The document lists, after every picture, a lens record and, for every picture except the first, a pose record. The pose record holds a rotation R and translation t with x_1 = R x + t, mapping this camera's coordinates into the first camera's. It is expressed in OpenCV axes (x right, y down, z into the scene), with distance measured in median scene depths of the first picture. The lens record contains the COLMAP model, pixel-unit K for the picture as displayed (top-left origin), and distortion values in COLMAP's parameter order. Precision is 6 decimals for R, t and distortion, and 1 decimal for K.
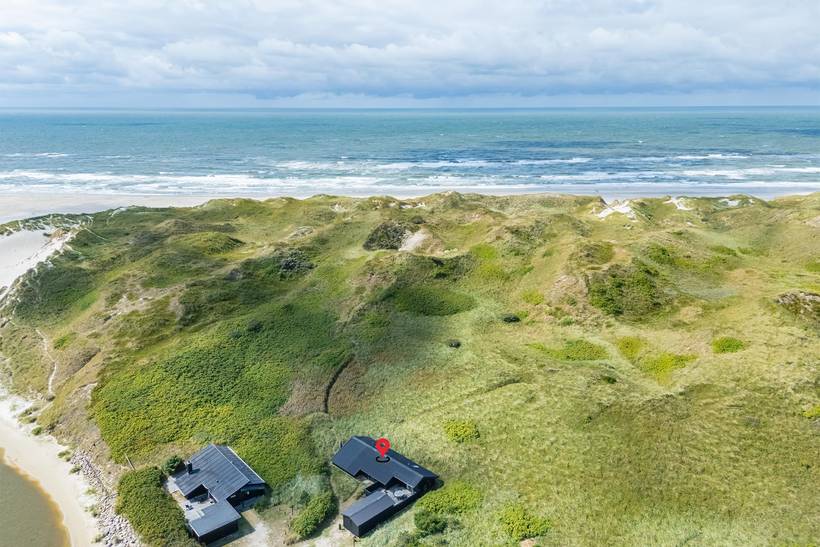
lens RADIAL K [[635.4, 0, 410.0], [0, 635.4, 273.5], [0, 0, 1]] dist [0.120763, -0.080043]
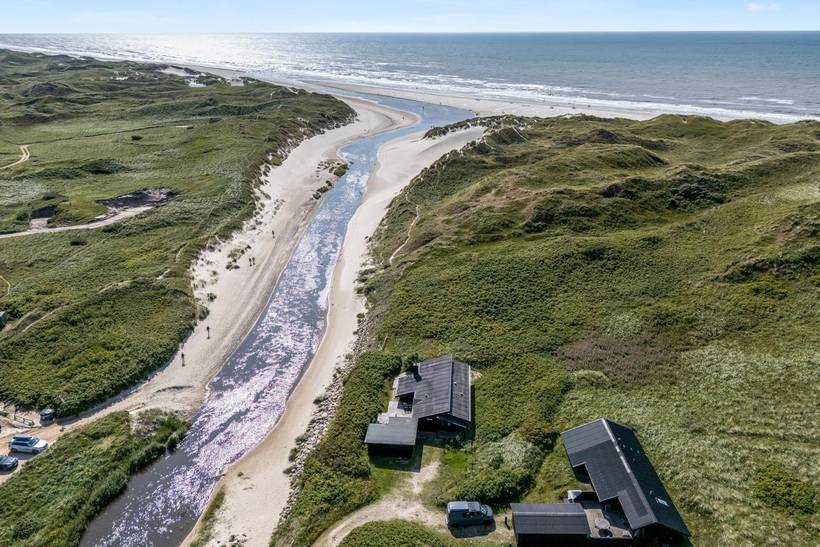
lens RADIAL K [[622.5, 0, 357.1], [0, 622.5, 273.5], [0, 0, 1]] dist [0.002705, 0.000598]
pose [[0.681565, 0.268074, -0.680886, 0.112545], [-0.182679, 0.963351, 0.196424, 0.009547], [0.708588, -0.009492, 0.705558, 0.236342]]
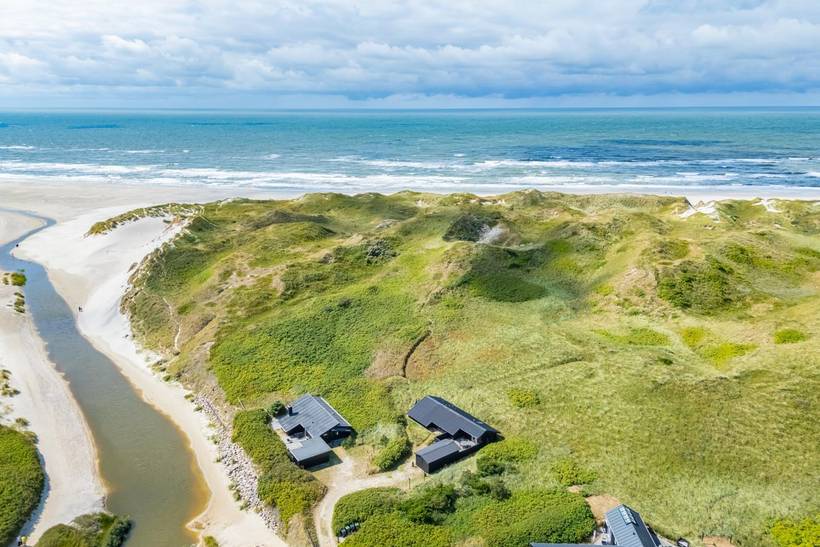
lens RADIAL K [[635.4, 0, 410.0], [0, 635.4, 273.5], [0, 0, 1]] dist [0.120763, -0.080043]
pose [[0.991111, 0.037901, -0.127526, 0.014368], [-0.037986, 0.999277, 0.001761, 0.026542], [0.127501, 0.003099, 0.991834, -0.103646]]
